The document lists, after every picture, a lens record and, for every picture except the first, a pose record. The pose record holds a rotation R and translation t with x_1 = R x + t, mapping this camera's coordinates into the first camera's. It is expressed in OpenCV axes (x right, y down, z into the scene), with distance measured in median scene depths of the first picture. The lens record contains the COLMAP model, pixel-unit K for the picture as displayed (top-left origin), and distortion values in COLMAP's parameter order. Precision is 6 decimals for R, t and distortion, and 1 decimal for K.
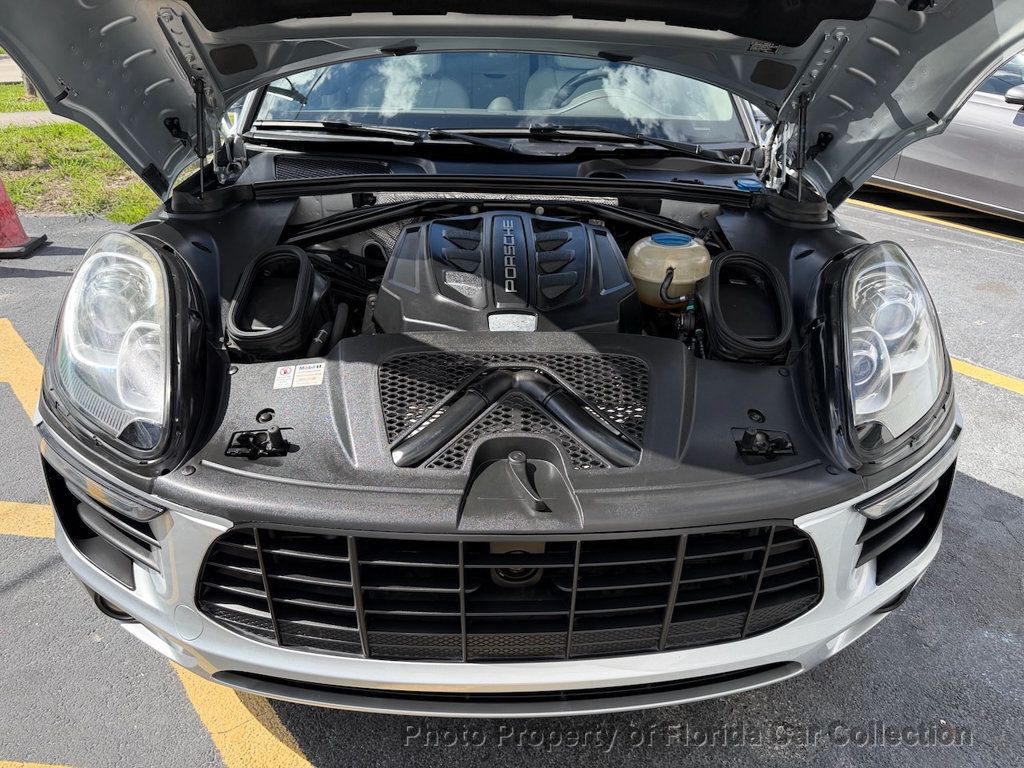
lens RADIAL K [[724.2, 0, 516.5], [0, 724.2, 386.2], [0, 0, 1]] dist [0.034423, -0.046051]
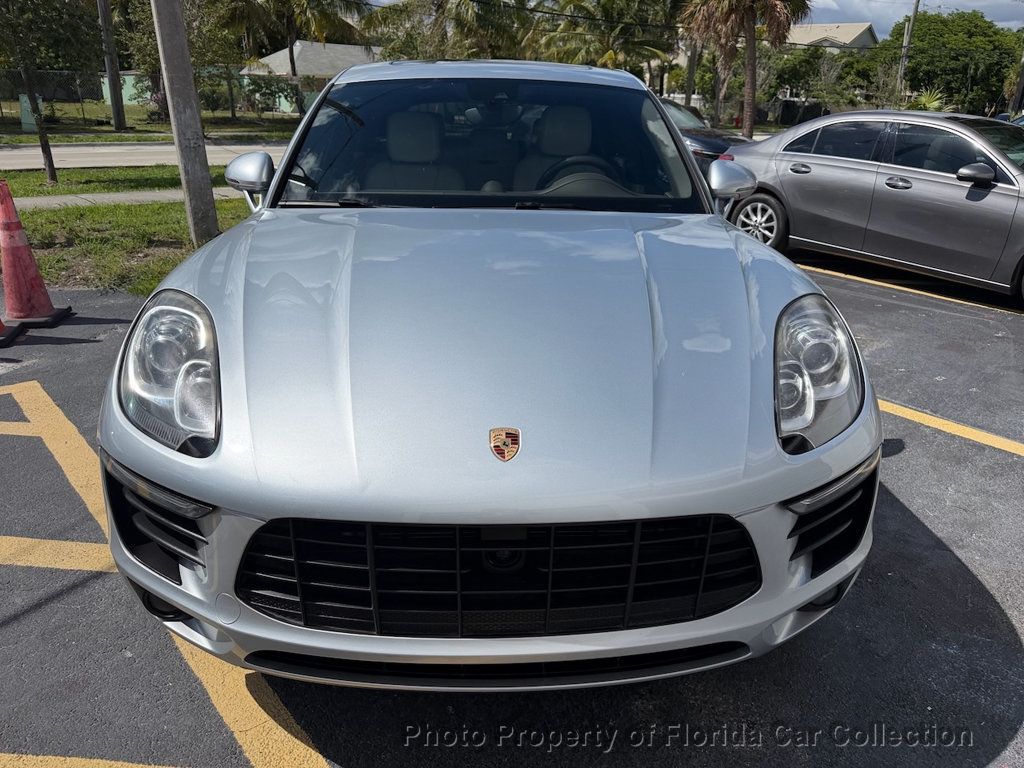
lens RADIAL K [[724.2, 0, 514.3], [0, 724.2, 383.1], [0, 0, 1]] dist [0.034423, -0.046051]
pose [[0.999962, -0.008383, 0.002582, 0.014802], [0.008608, 0.994460, -0.104765, 0.075598], [-0.001690, 0.104783, 0.994494, -0.191686]]
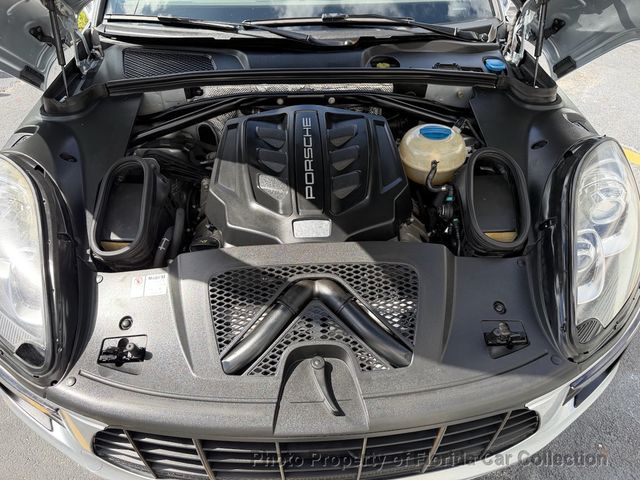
lens RADIAL K [[452.6, 0, 318.4], [0, 452.6, 236.7], [0, 0, 1]] dist [0.034423, -0.046051]
pose [[0.999596, -0.026704, -0.009774, 0.013344], [0.028291, 0.968604, 0.246992, -0.269212], [0.002871, -0.247169, 0.968968, 0.213860]]
